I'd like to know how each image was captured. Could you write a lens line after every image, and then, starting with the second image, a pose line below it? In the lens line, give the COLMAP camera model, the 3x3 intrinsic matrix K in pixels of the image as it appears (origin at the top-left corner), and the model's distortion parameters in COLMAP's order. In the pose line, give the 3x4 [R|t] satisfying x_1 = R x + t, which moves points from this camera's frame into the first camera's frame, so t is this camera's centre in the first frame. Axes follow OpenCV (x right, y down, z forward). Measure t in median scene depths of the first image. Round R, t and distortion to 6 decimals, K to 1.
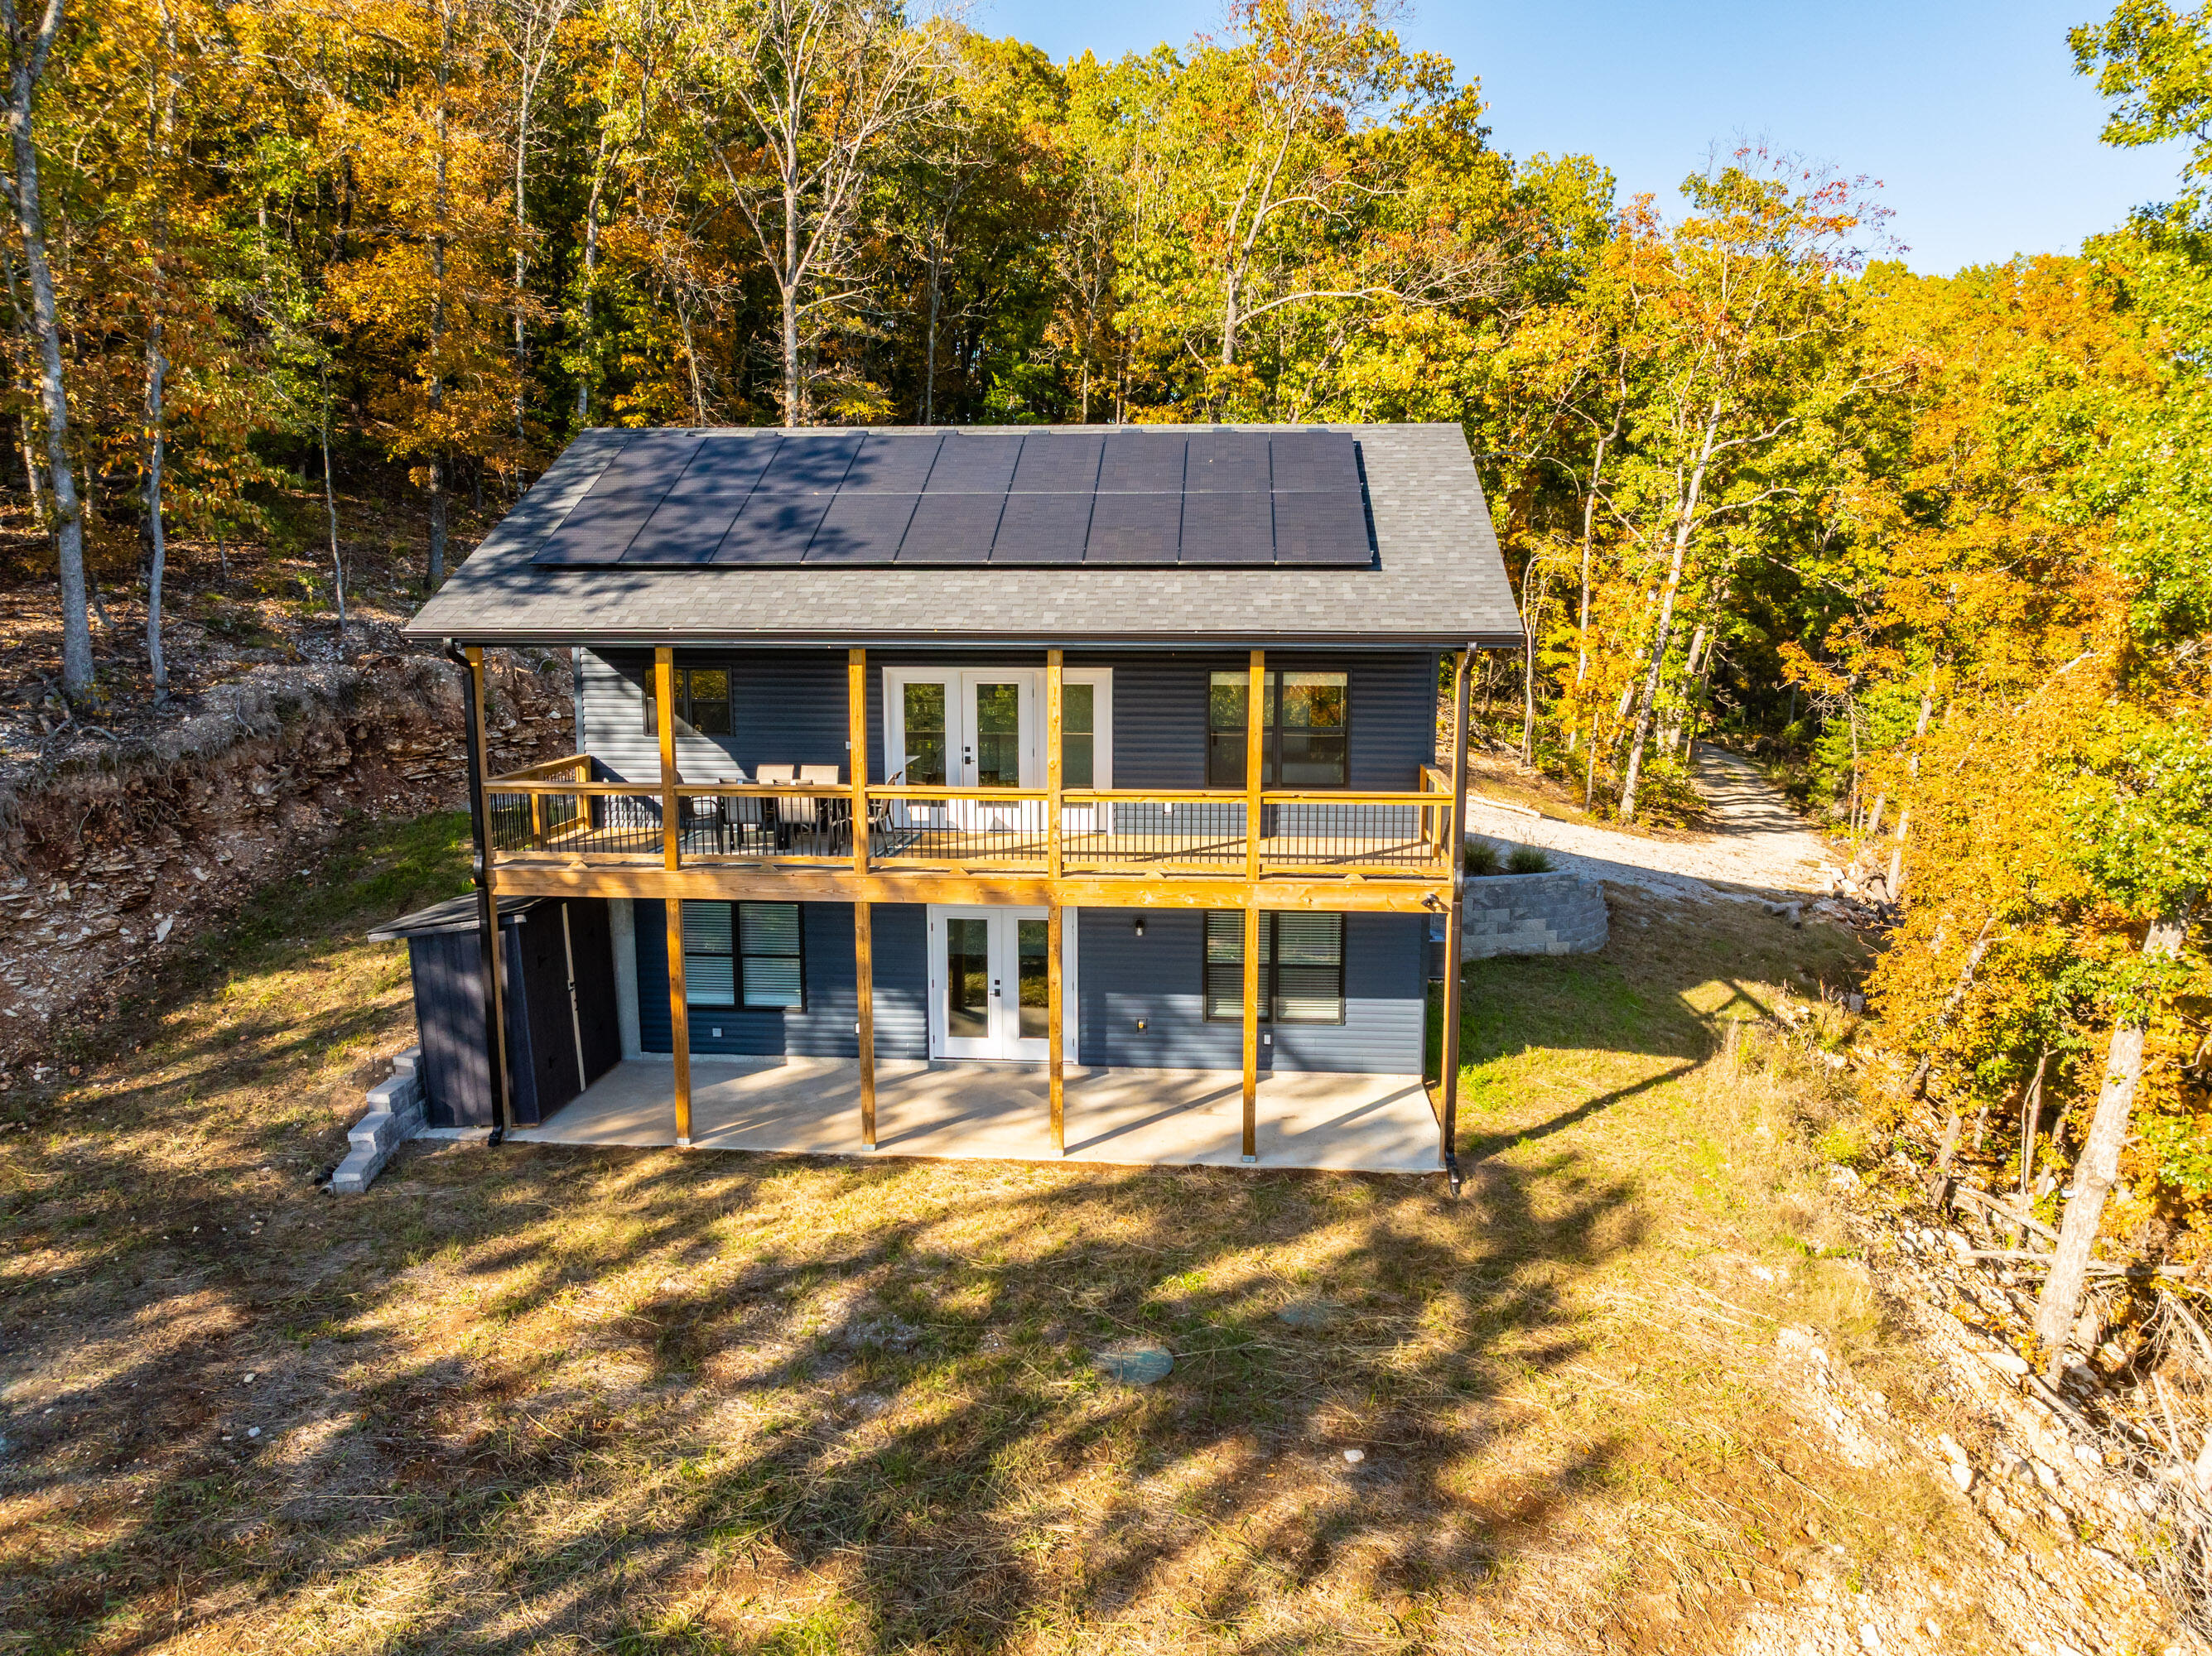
lens RADIAL K [[1562.2, 0, 1105.8], [0, 1562.2, 823.4], [0, 0, 1]] dist [-0.036362, -0.000171]
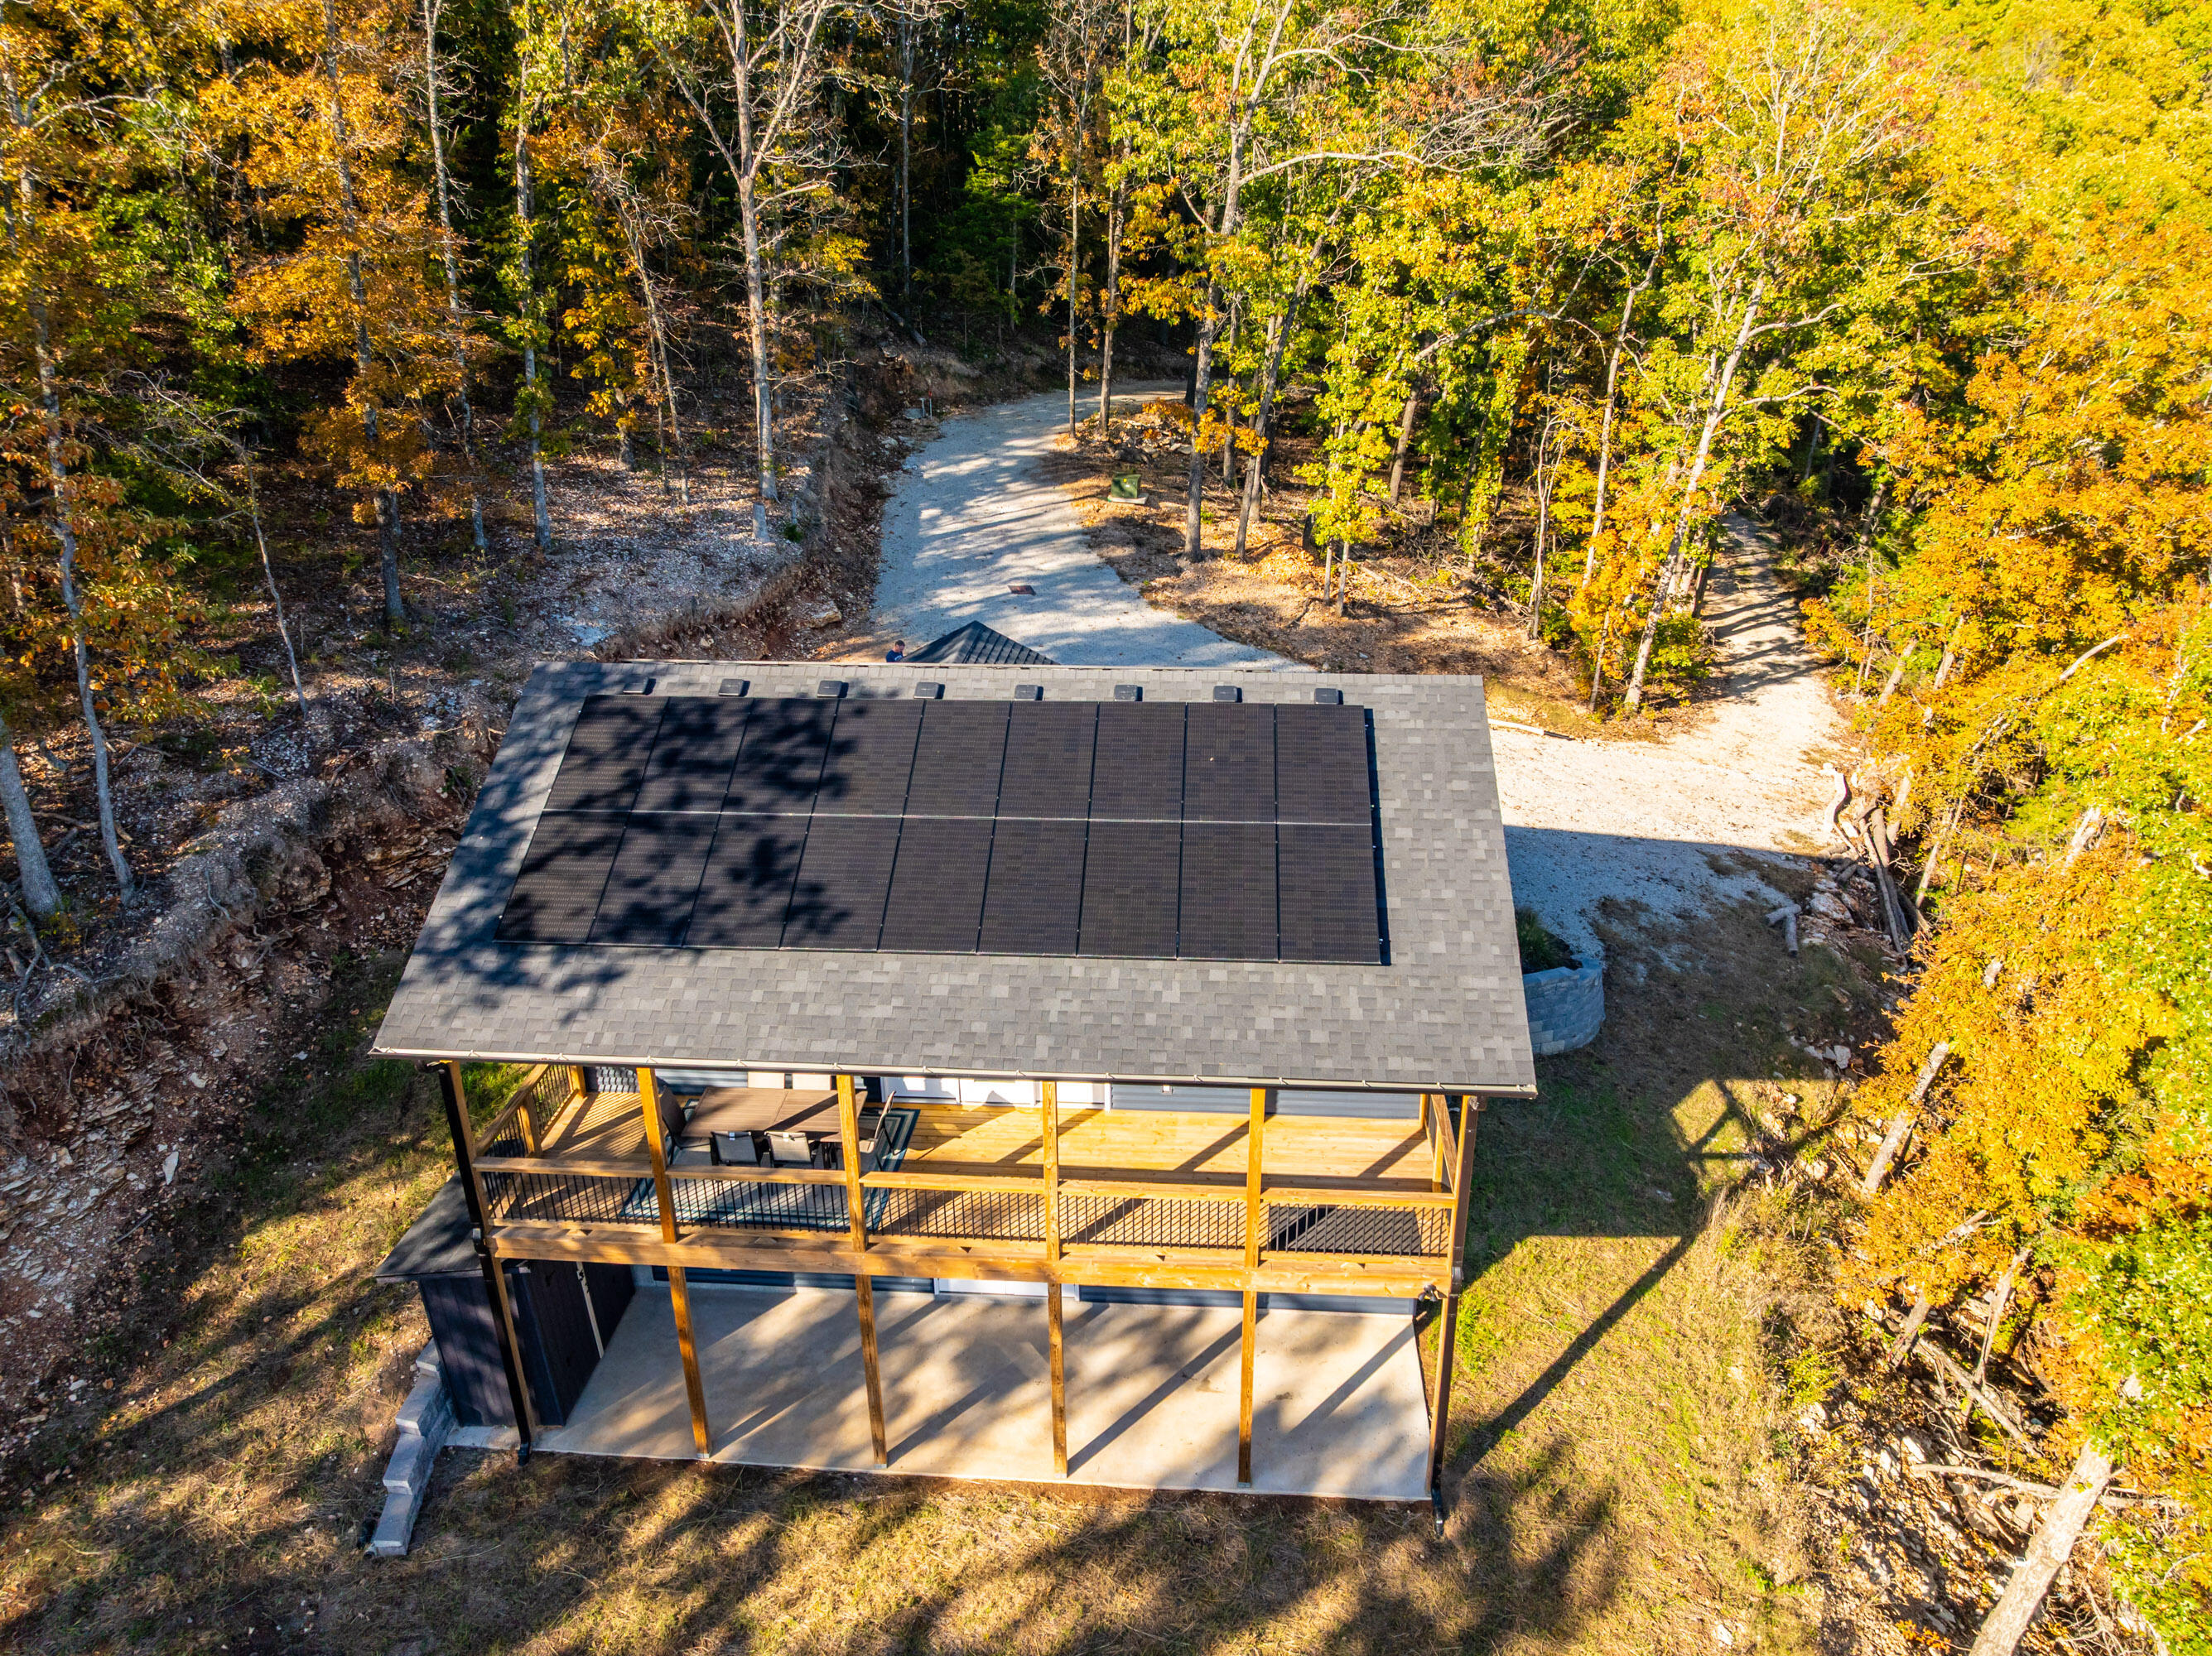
lens RADIAL K [[1547.5, 0, 1109.9], [0, 1547.5, 843.2], [0, 0, 1]] dist [-0.040784, 0.011907]
pose [[0.999927, -0.011990, 0.001613, 0.004540], [0.011249, 0.970542, 0.240667, -0.407958], [-0.004451, -0.240632, 0.970606, 0.088495]]
